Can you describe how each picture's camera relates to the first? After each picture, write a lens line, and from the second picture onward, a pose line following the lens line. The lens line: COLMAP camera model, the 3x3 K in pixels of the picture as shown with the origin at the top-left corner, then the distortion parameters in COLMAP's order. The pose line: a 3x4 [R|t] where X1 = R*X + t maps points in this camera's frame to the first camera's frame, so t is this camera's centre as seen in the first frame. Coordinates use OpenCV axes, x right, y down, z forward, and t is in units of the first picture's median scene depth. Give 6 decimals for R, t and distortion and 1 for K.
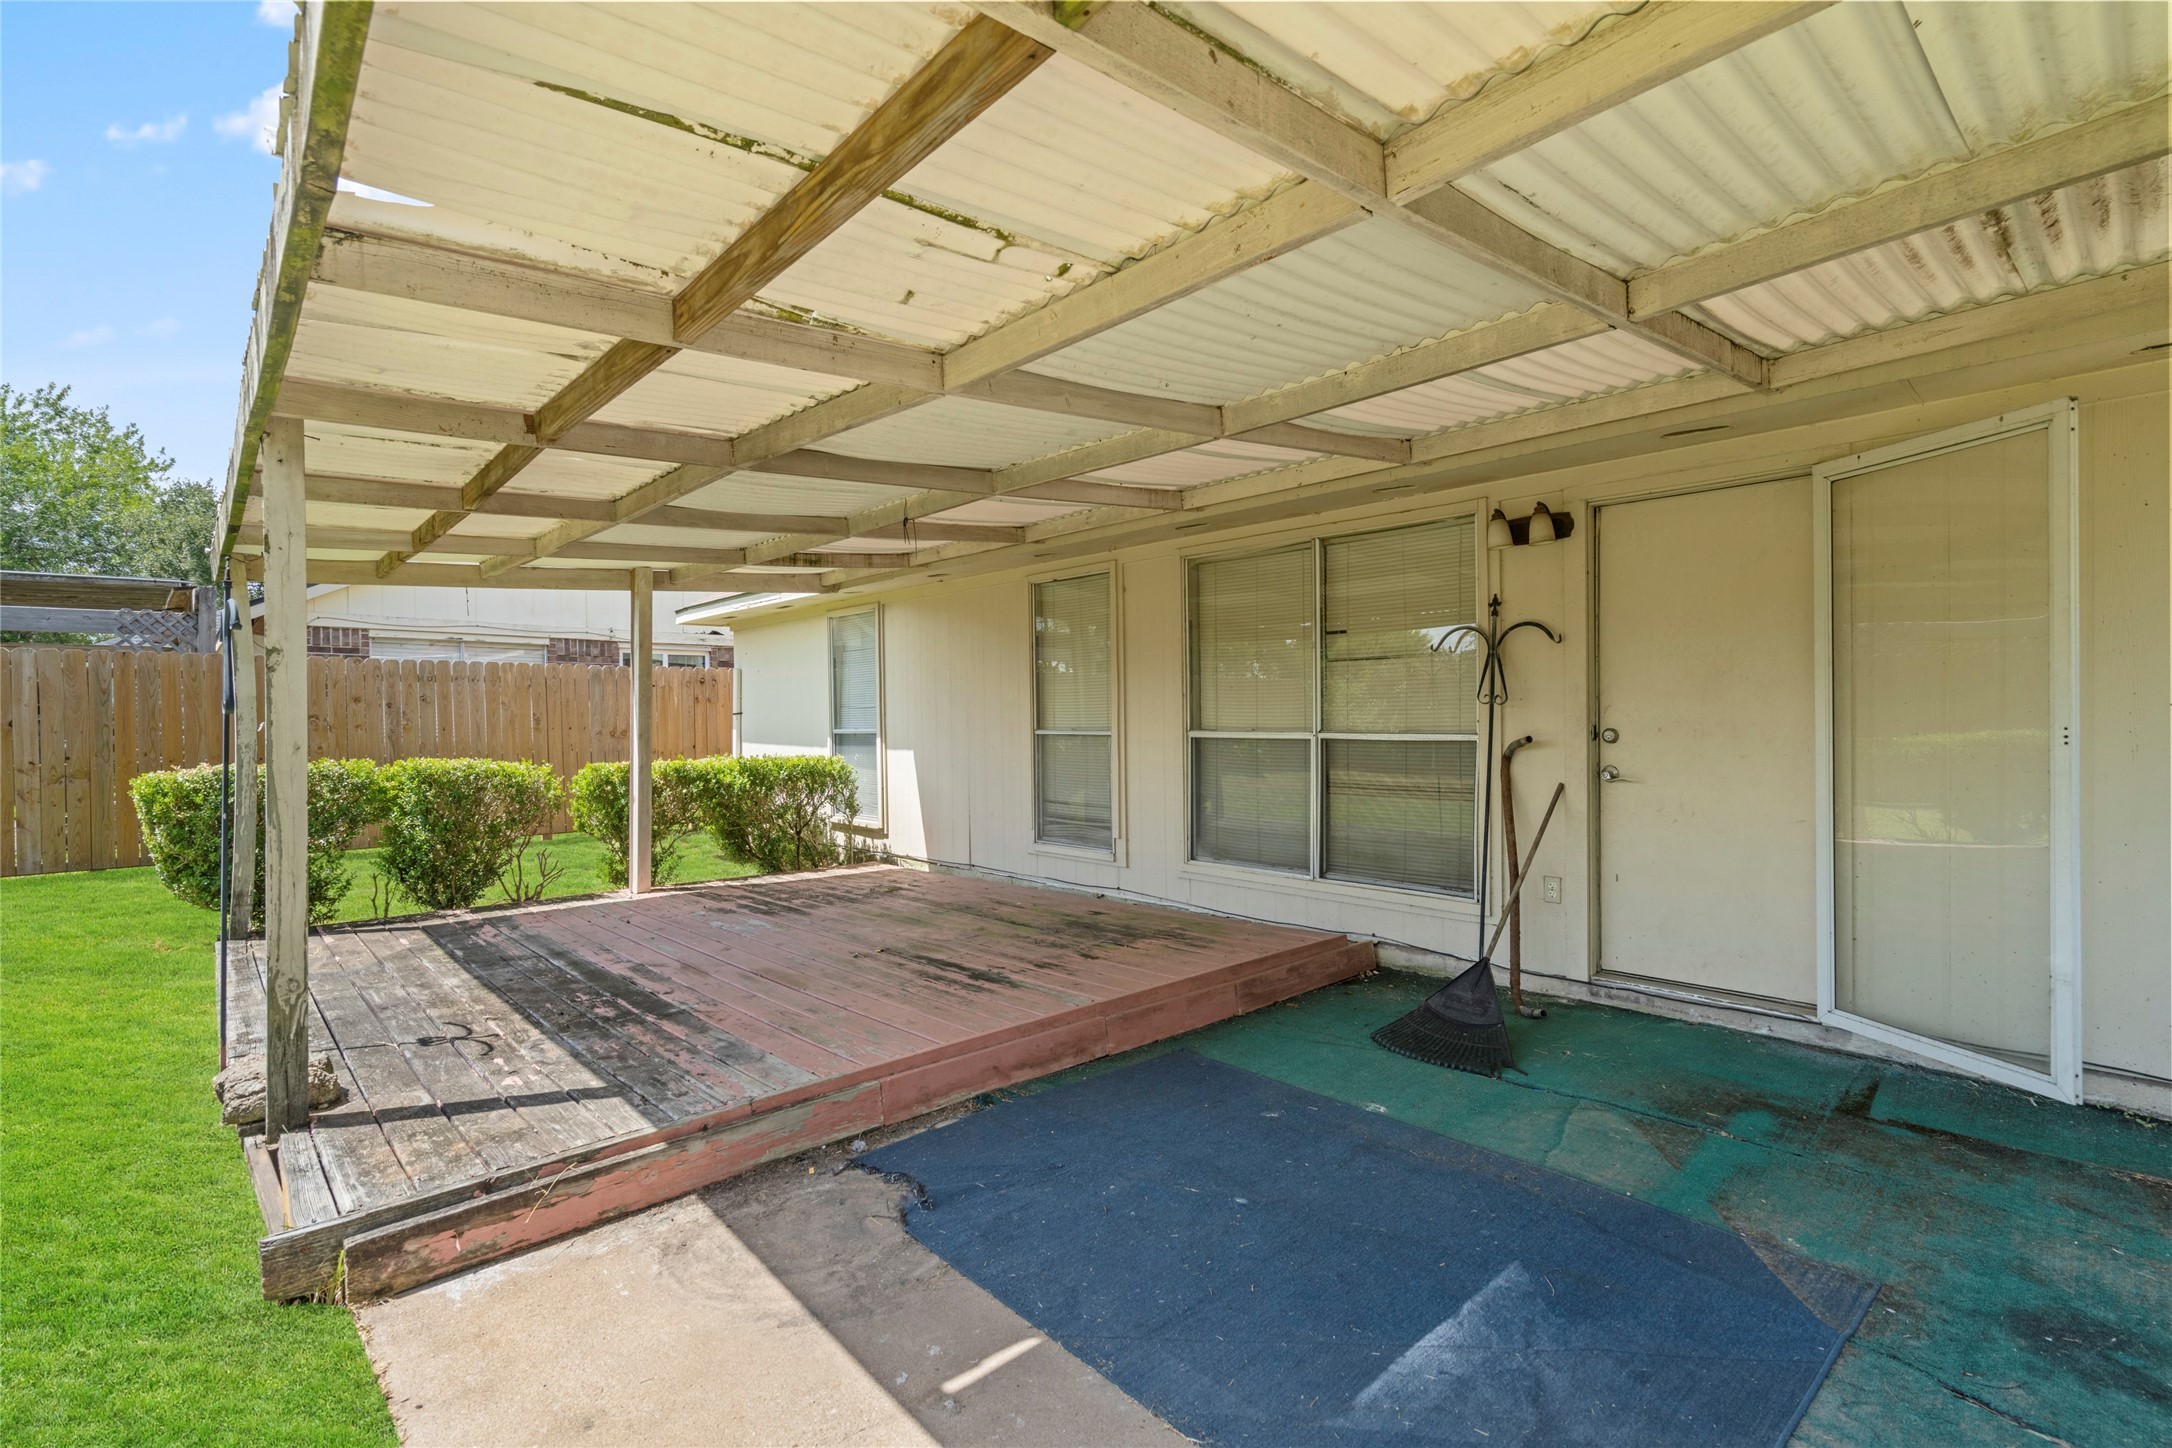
lens RADIAL K [[1136.3, 0, 1083.7], [0, 1136.3, 722.1], [0, 0, 1]] dist [-0.014676, 0.002051]
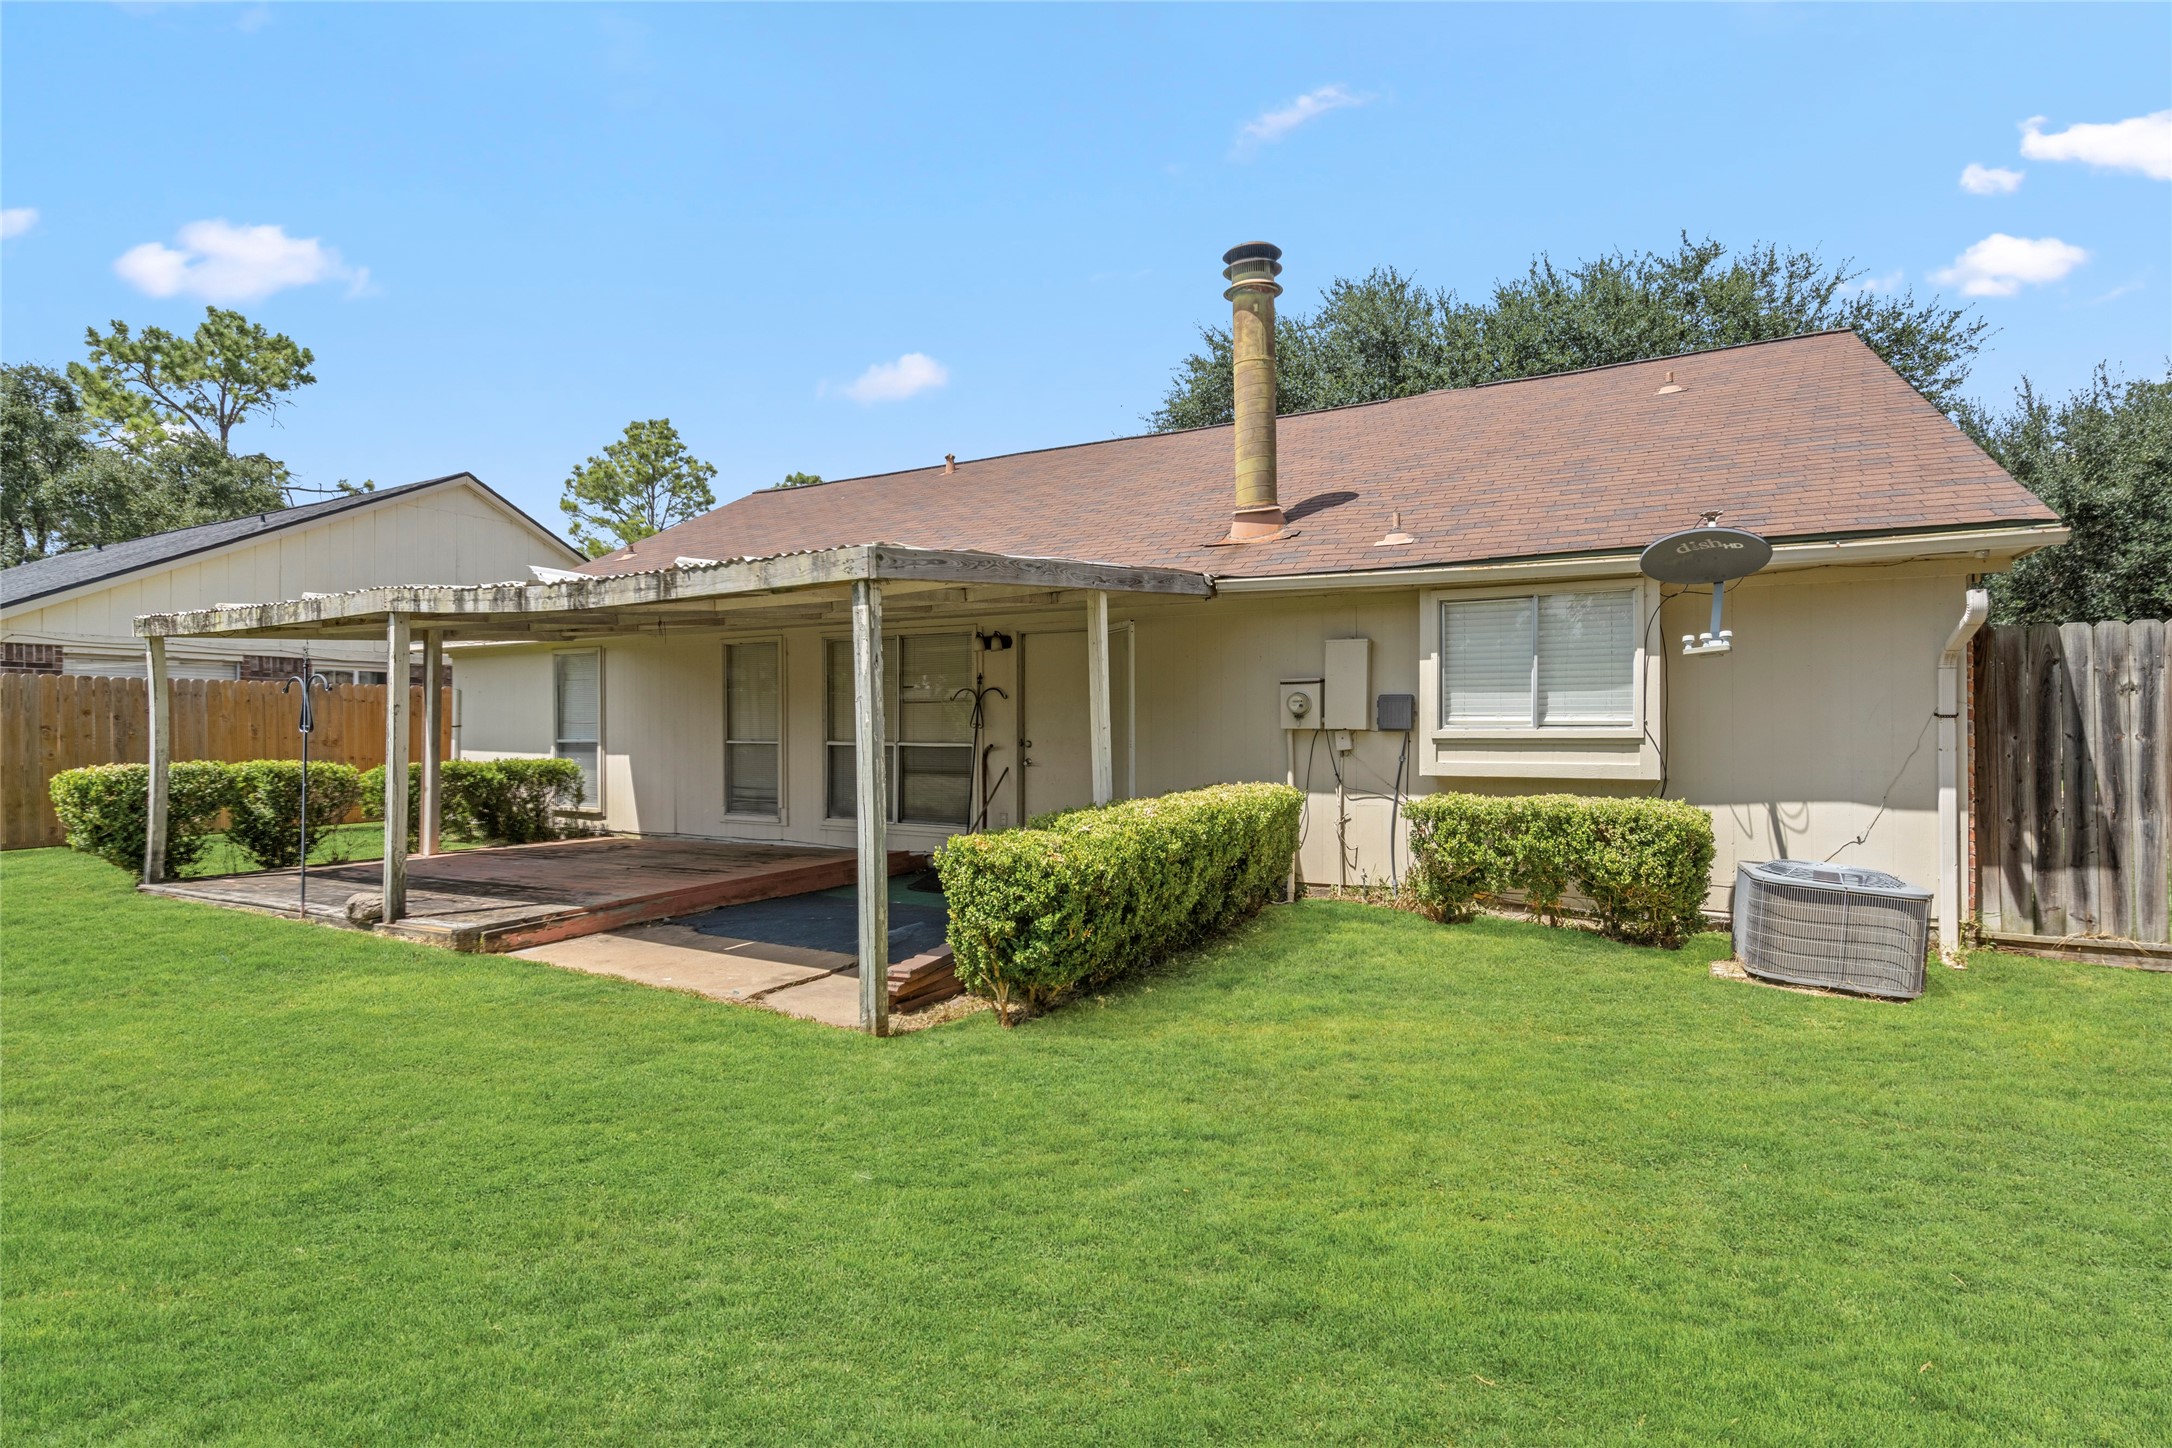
lens RADIAL K [[1136.3, 0, 1110.7], [0, 1136.3, 711.2], [0, 0, 1]] dist [-0.014676, 0.002051]
pose [[0.951011, 0.009479, 0.309011, -0.023171], [-0.003579, 0.999800, -0.019657, -0.004394], [-0.309135, 0.017588, 0.950855, -0.629961]]
